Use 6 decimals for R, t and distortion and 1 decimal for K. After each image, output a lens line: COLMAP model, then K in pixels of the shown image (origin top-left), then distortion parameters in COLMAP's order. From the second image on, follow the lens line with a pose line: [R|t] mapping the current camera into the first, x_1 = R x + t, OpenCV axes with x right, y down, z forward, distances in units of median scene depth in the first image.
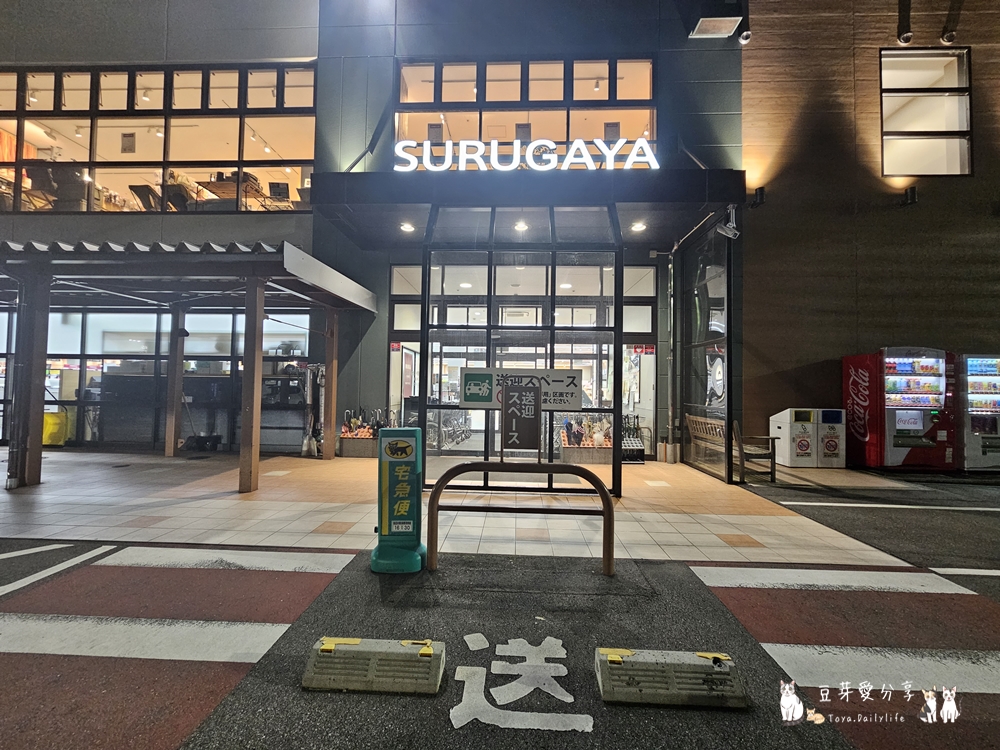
lens RADIAL K [[401.6, 0, 500.0], [0, 401.6, 375.0], [0, 0, 1]] dist [0.000200, -0.003921]
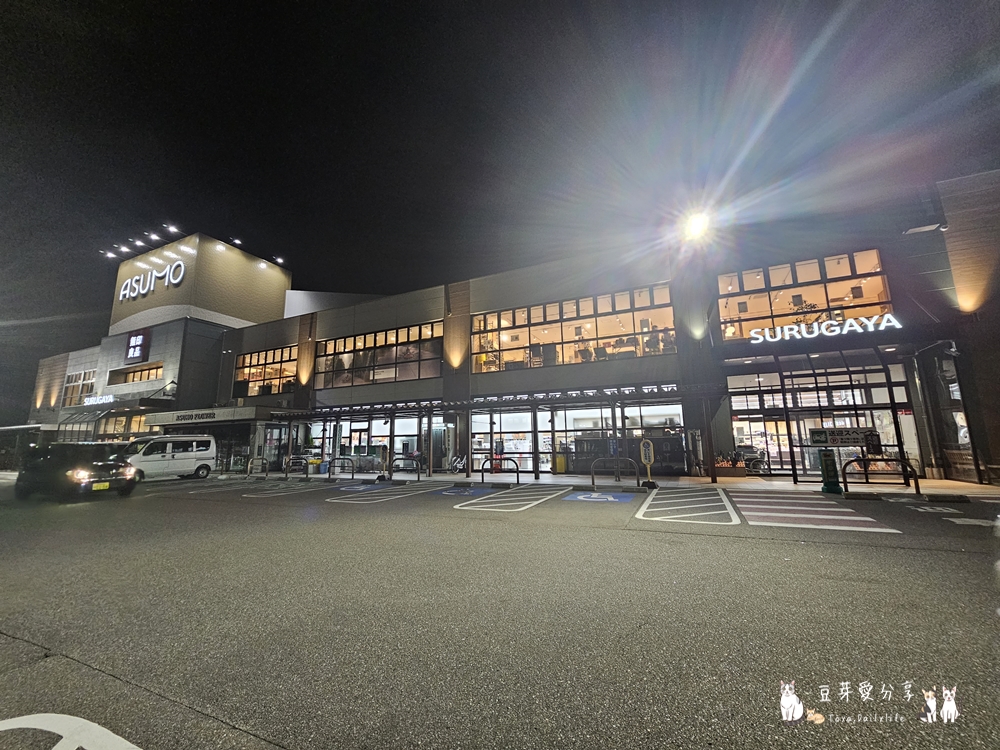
lens RADIAL K [[401.6, 0, 500.0], [0, 401.6, 375.0], [0, 0, 1]] dist [0.000200, -0.003921]
pose [[0.920135, -0.096266, -0.379584, -0.603325], [0.039058, 0.987041, -0.155644, -0.023946], [0.389648, 0.128388, 0.911971, -1.335566]]
